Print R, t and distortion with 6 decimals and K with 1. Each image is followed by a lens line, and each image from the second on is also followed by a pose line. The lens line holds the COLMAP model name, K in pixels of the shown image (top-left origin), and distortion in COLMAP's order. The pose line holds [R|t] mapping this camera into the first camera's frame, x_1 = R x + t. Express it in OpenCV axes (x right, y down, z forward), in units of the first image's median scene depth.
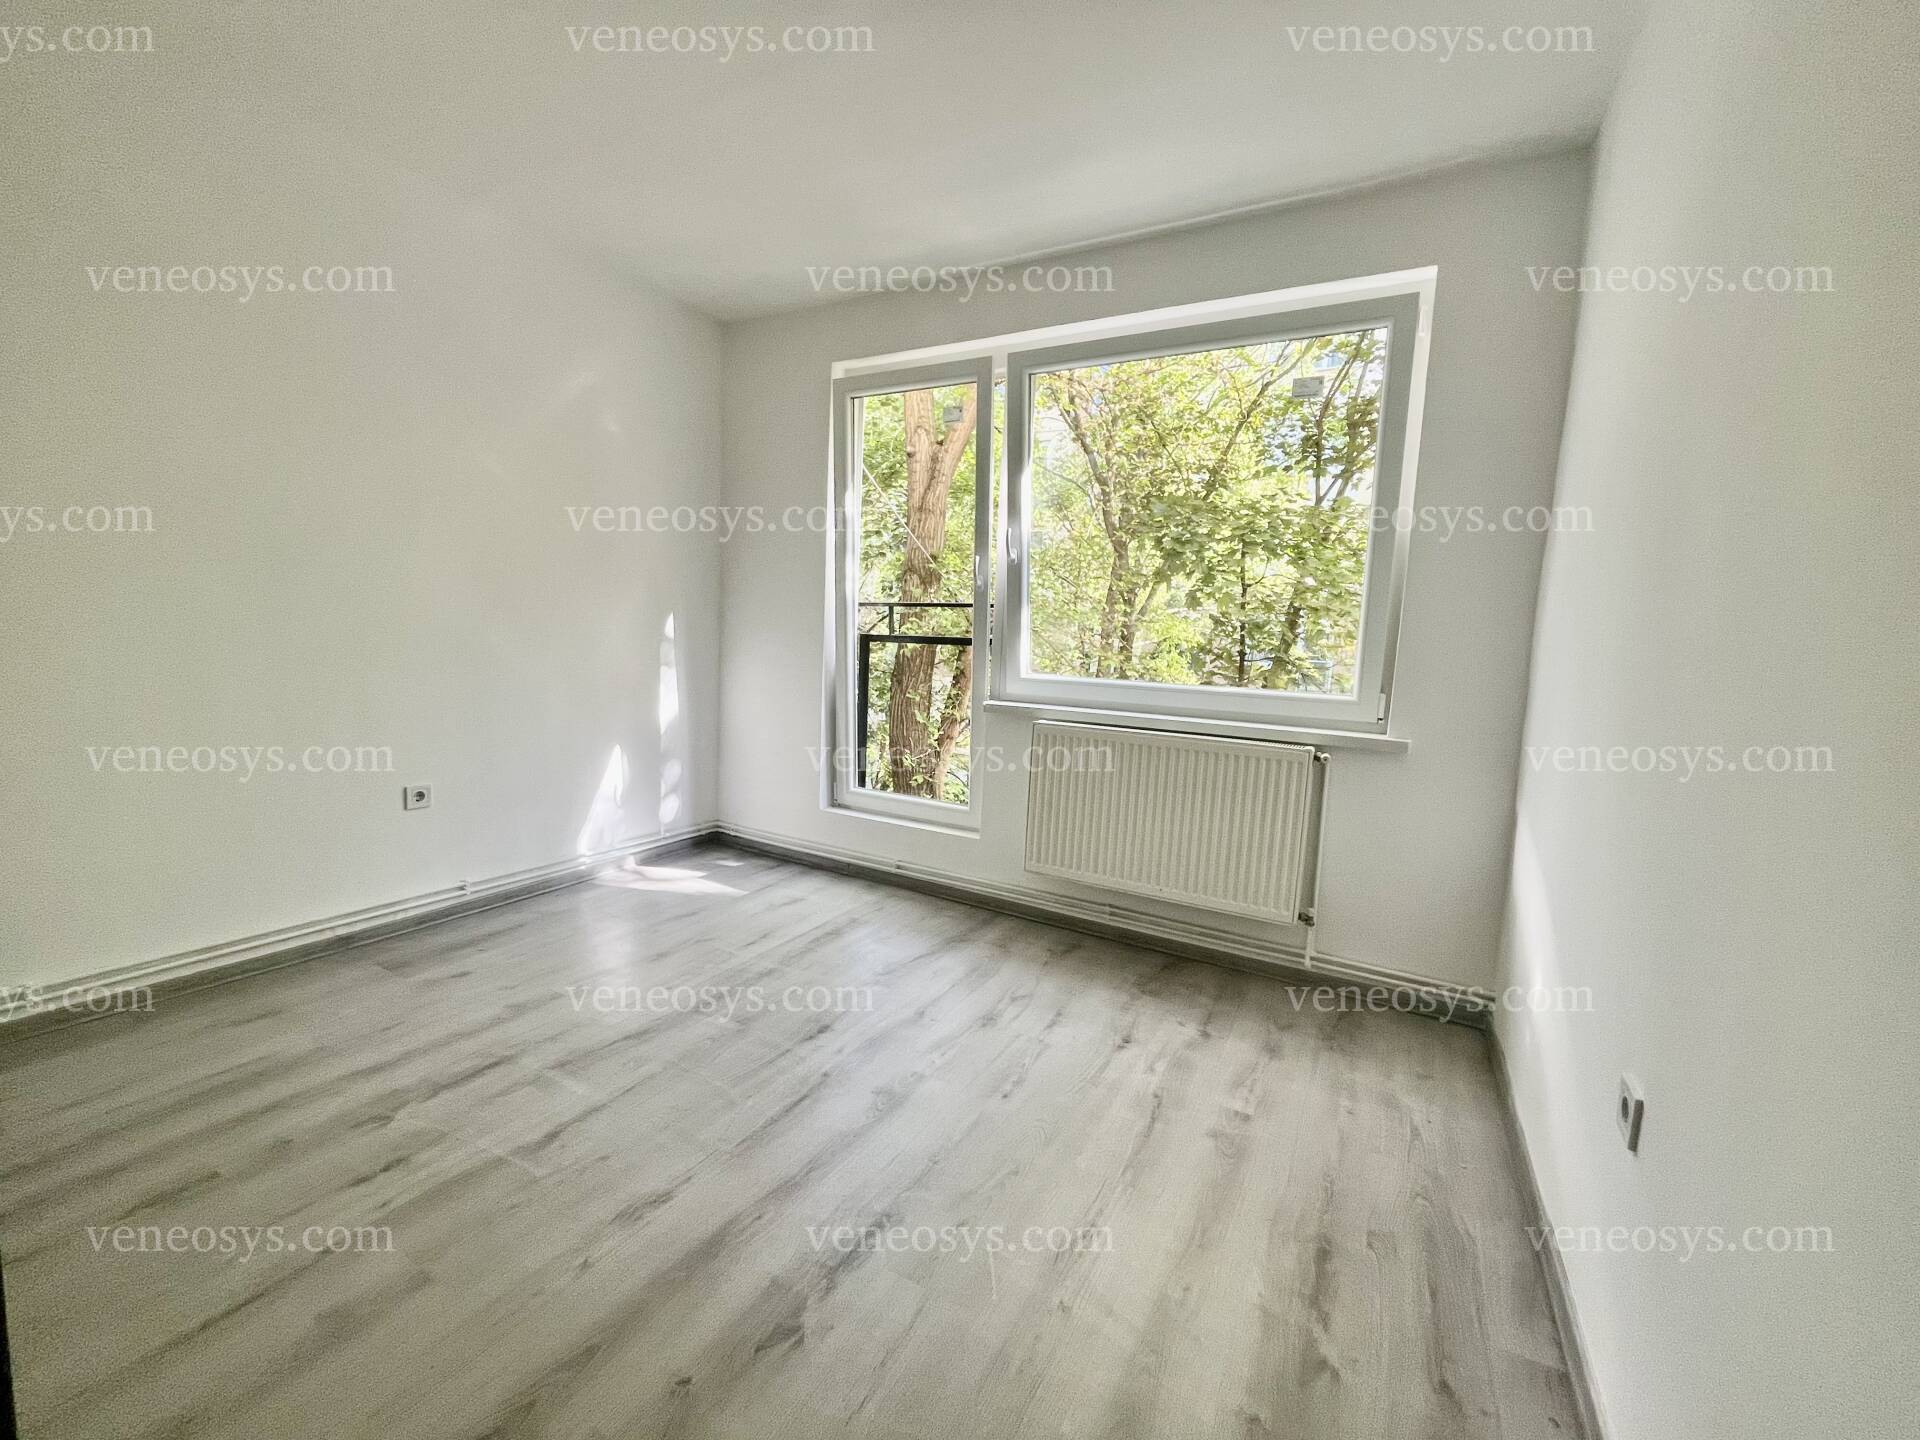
lens RADIAL K [[783.7, 0, 946.2], [0, 783.7, 720.2], [0, 0, 1]] dist [-0.001358, -0.000761]
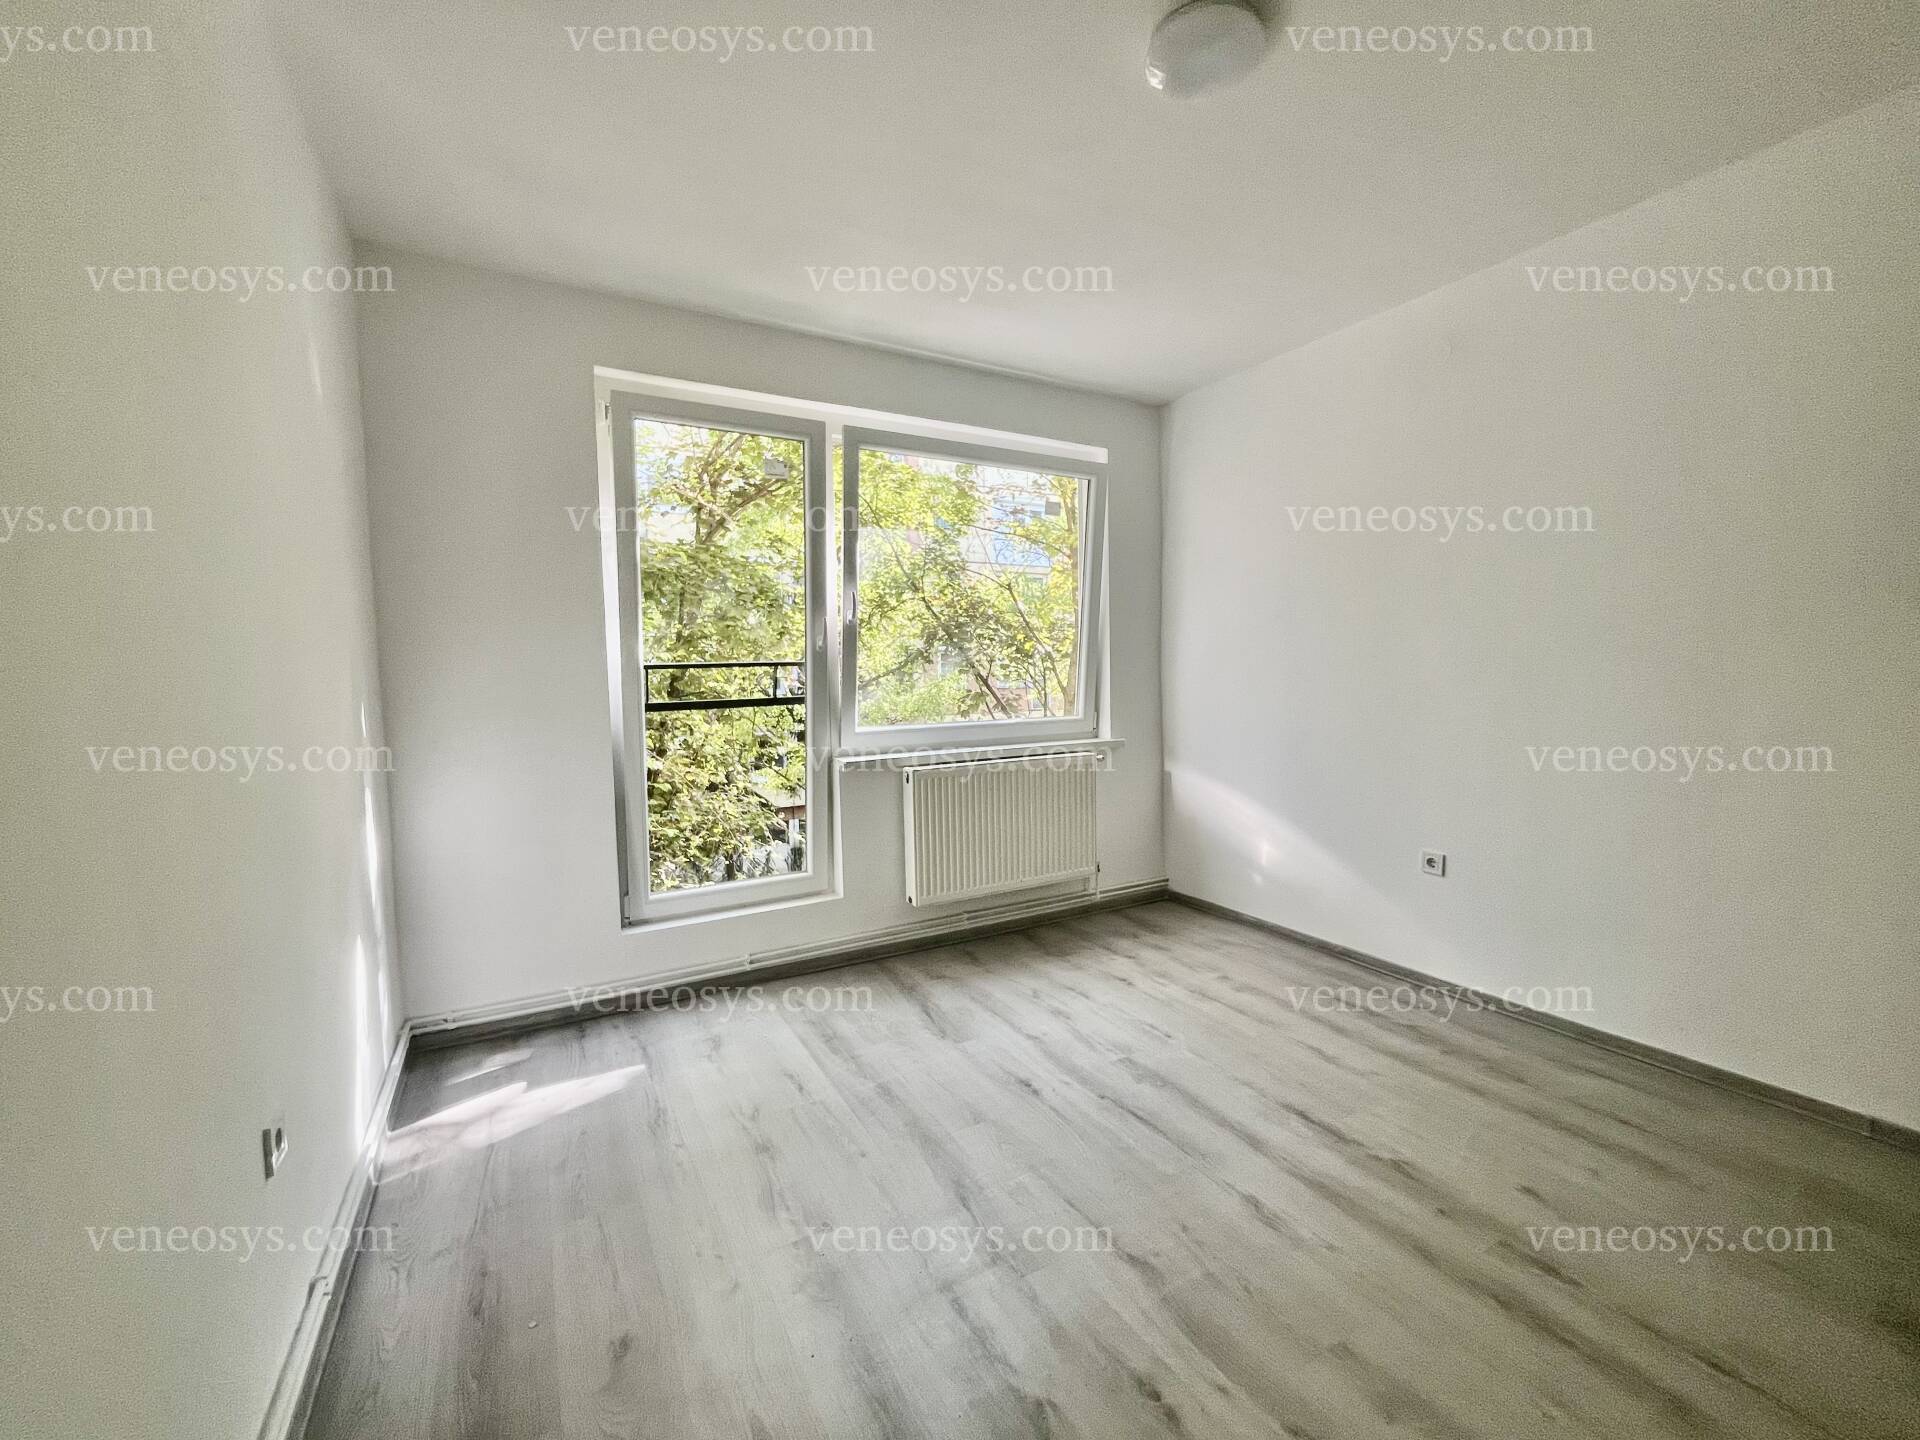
lens RADIAL K [[783.7, 0, 963.0], [0, 783.7, 724.7], [0, 0, 1]] dist [-0.001358, -0.000761]
pose [[0.501957, -0.109872, 0.857886, -0.789655], [0.132329, 0.989976, 0.049362, -0.106116], [-0.854710, 0.088746, 0.511464, 0.375213]]
